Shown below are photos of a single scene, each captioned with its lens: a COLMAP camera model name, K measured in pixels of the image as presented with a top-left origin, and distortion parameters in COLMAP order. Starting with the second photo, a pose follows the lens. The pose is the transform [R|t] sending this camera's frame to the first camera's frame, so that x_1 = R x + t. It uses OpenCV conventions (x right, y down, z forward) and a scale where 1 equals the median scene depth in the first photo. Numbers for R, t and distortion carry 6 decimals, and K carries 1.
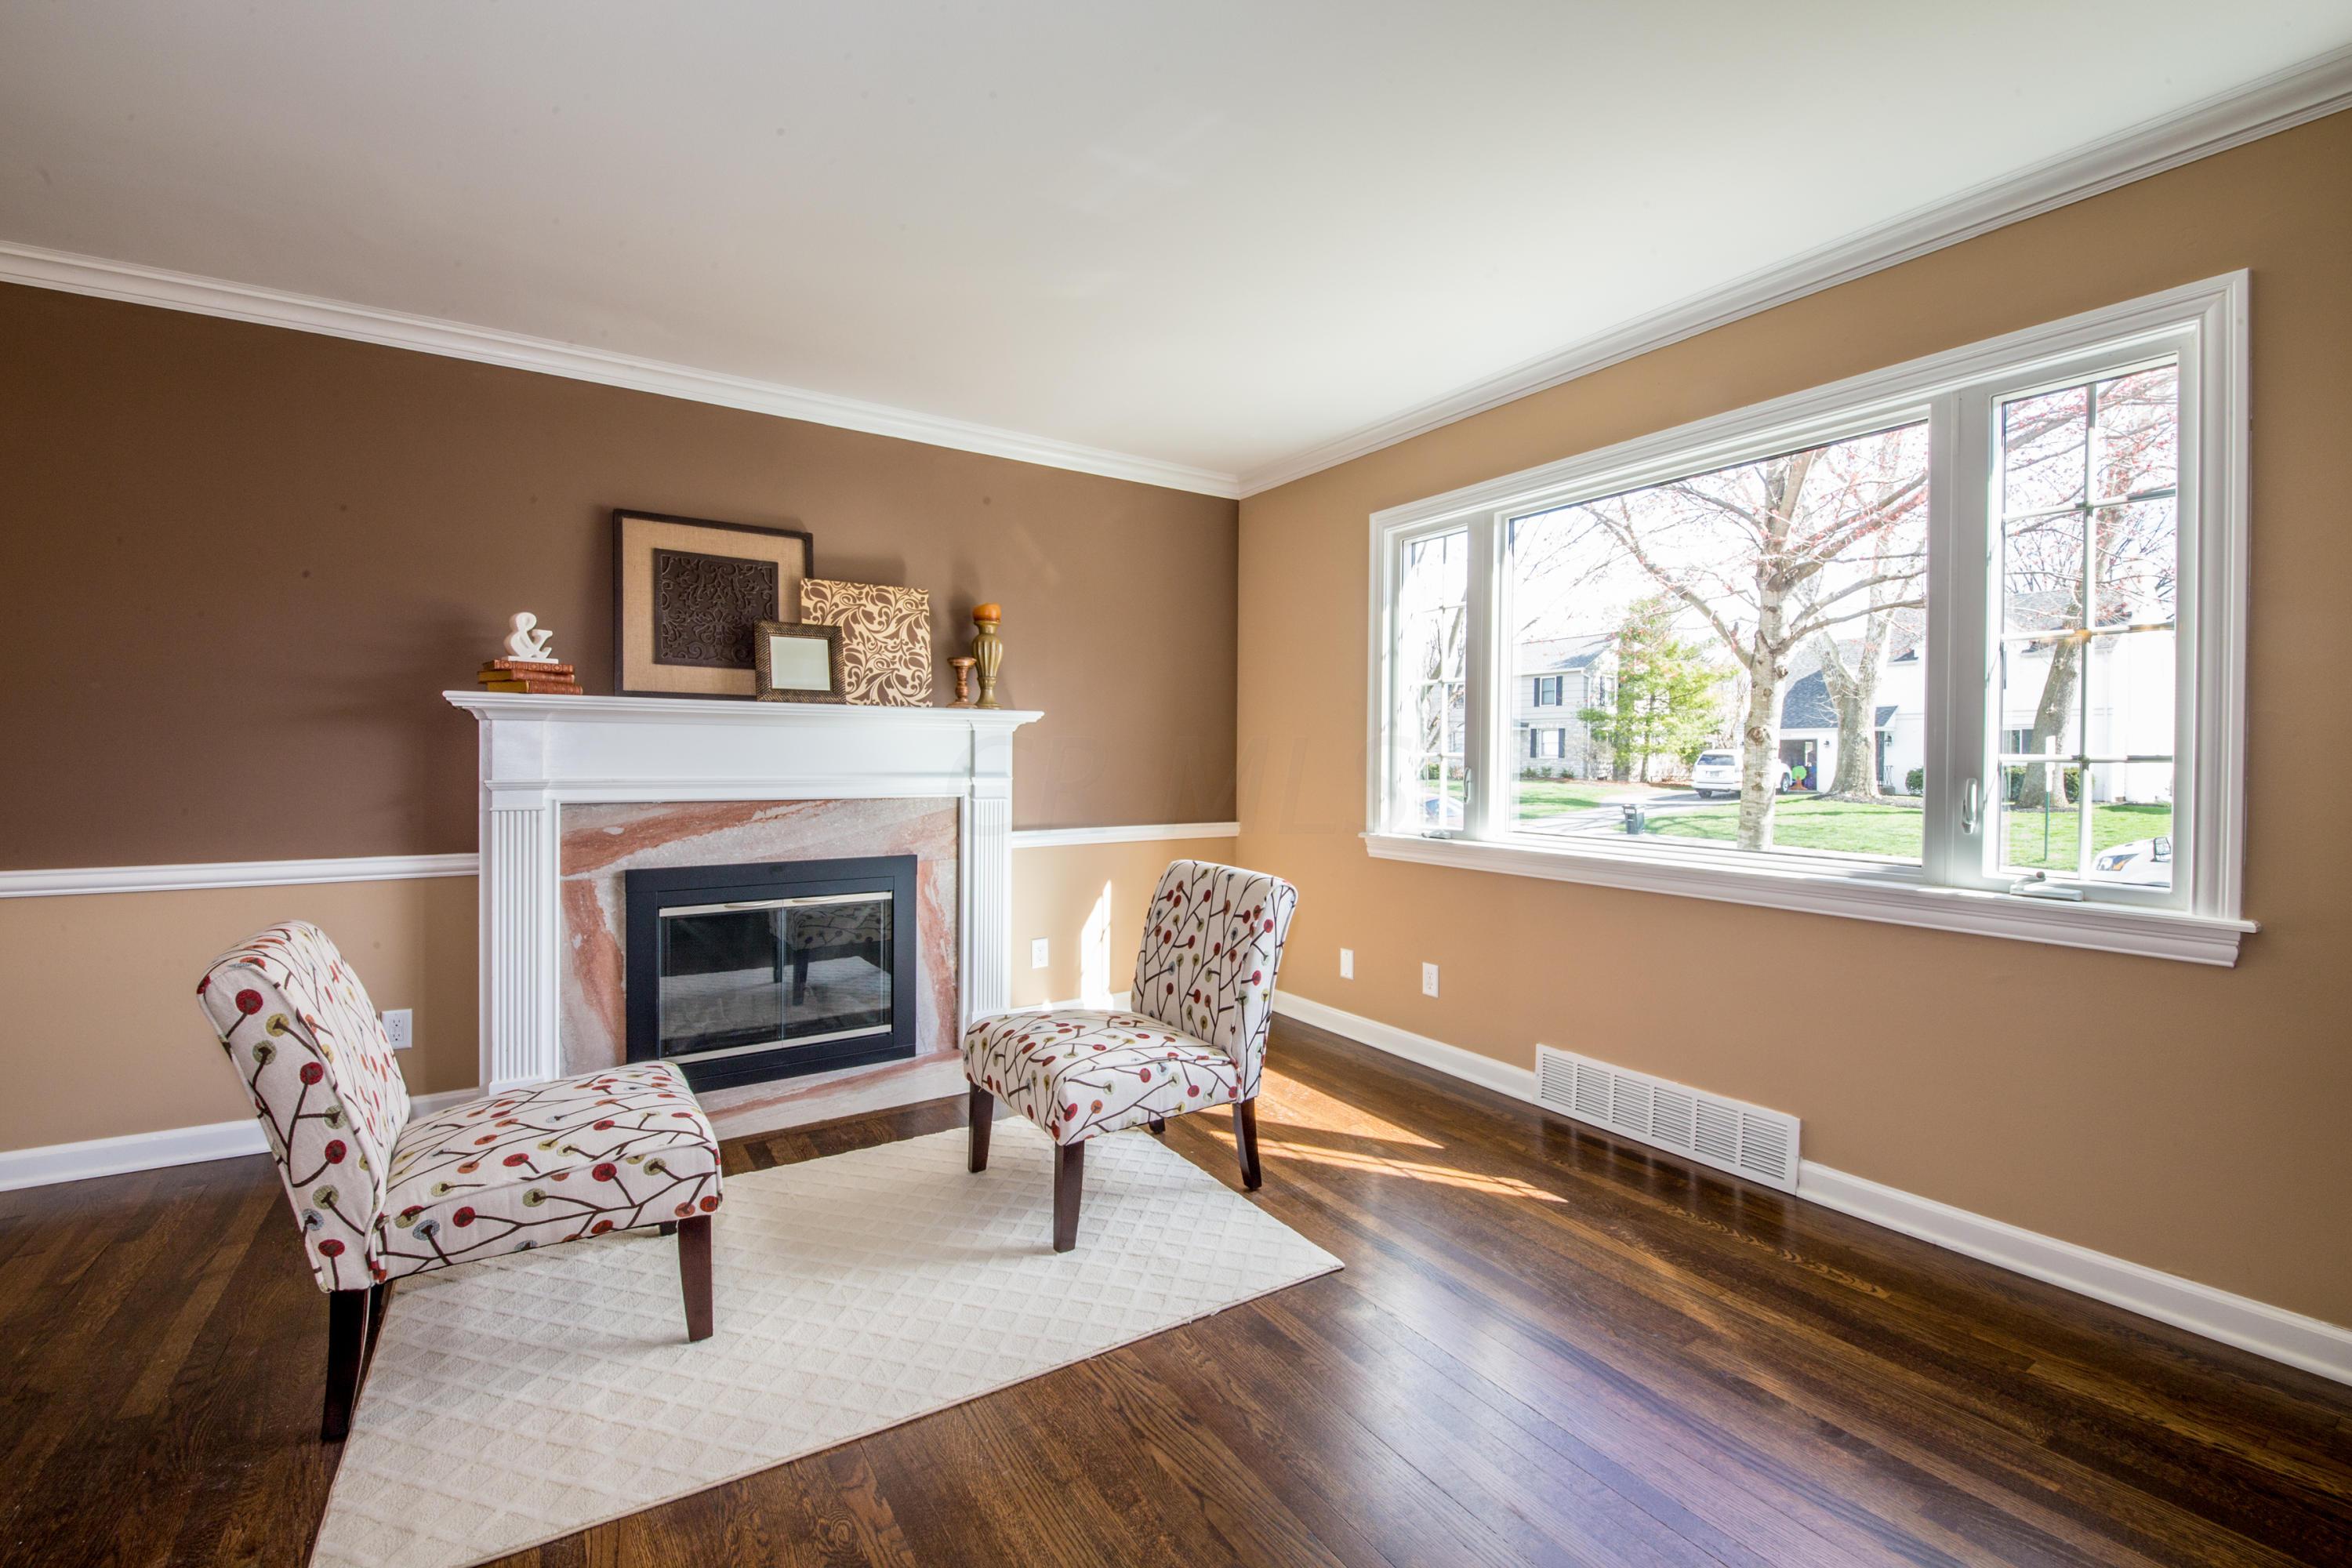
lens RADIAL K [[973.6, 0, 1169.4], [0, 973.6, 767.5], [0, 0, 1]] dist [0.033070, -0.034598]
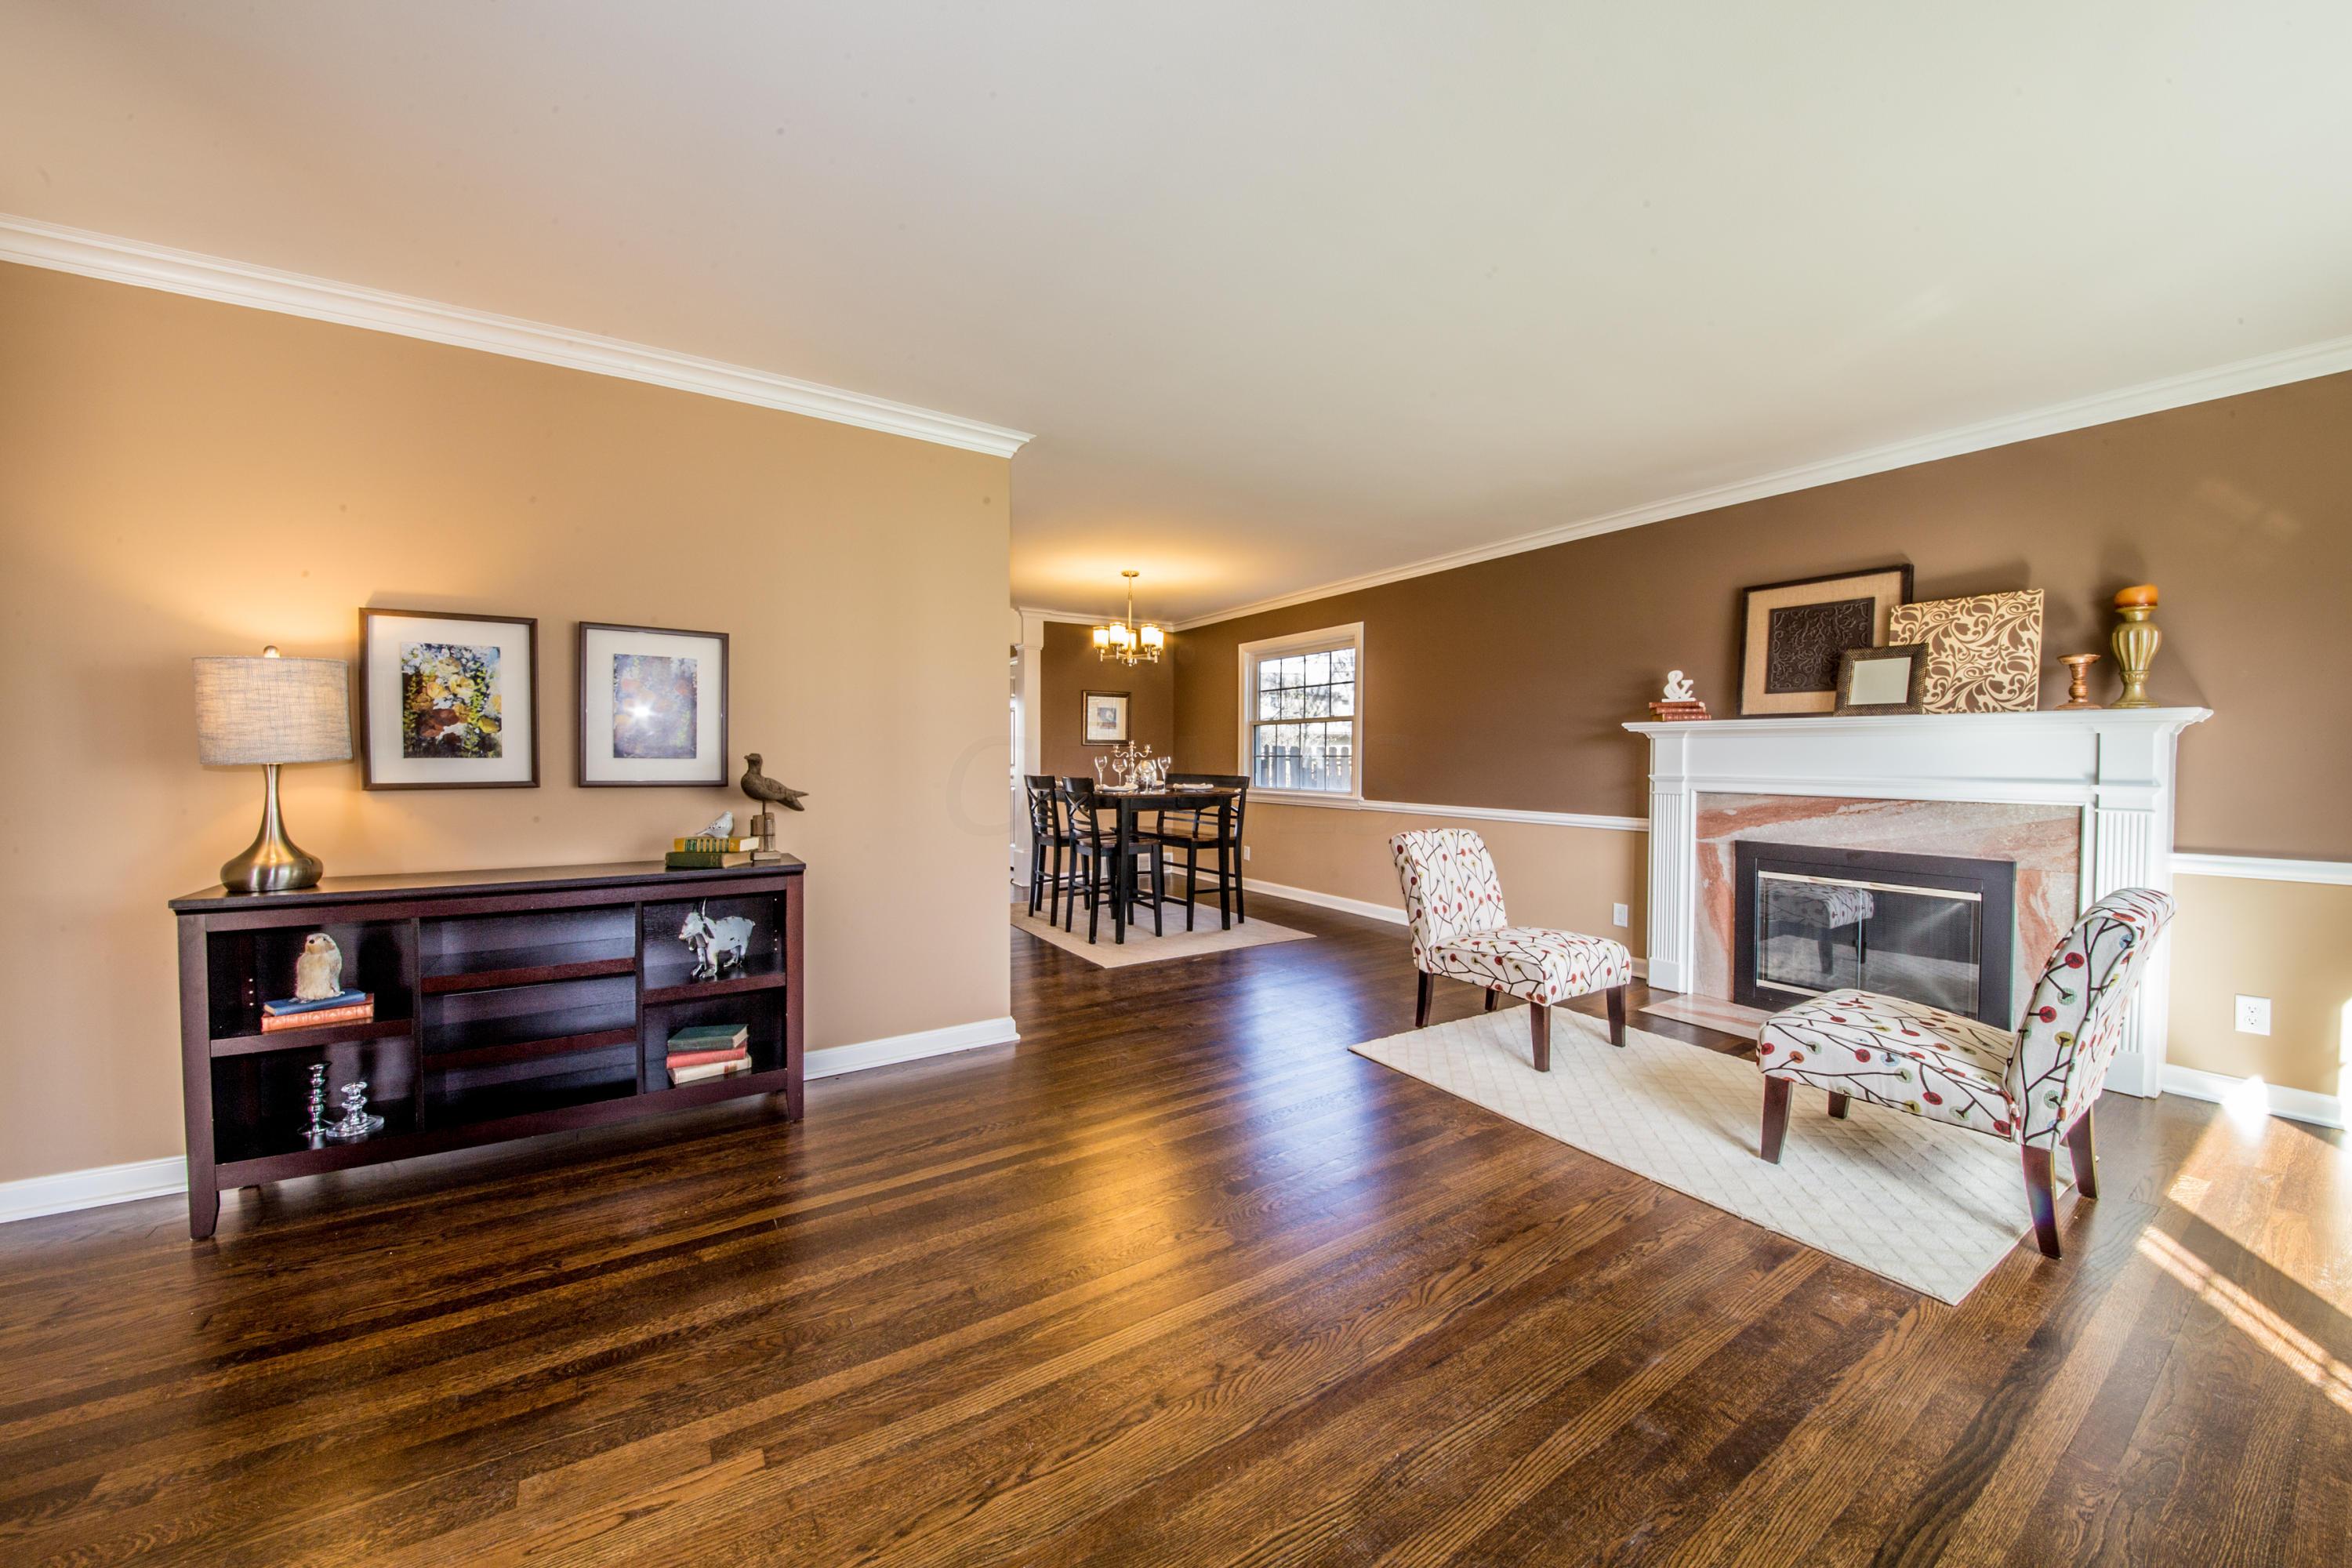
lens RADIAL K [[834.1, 0, 1166.8], [0, 834.1, 776.2], [0, 0, 1]] dist [0.000452, -0.012596]
pose [[-0.005433, 0.019662, -0.999792, 0.627013], [-0.015257, 0.999689, 0.019743, -0.000168], [0.999869, 0.015361, -0.005131, 0.161609]]
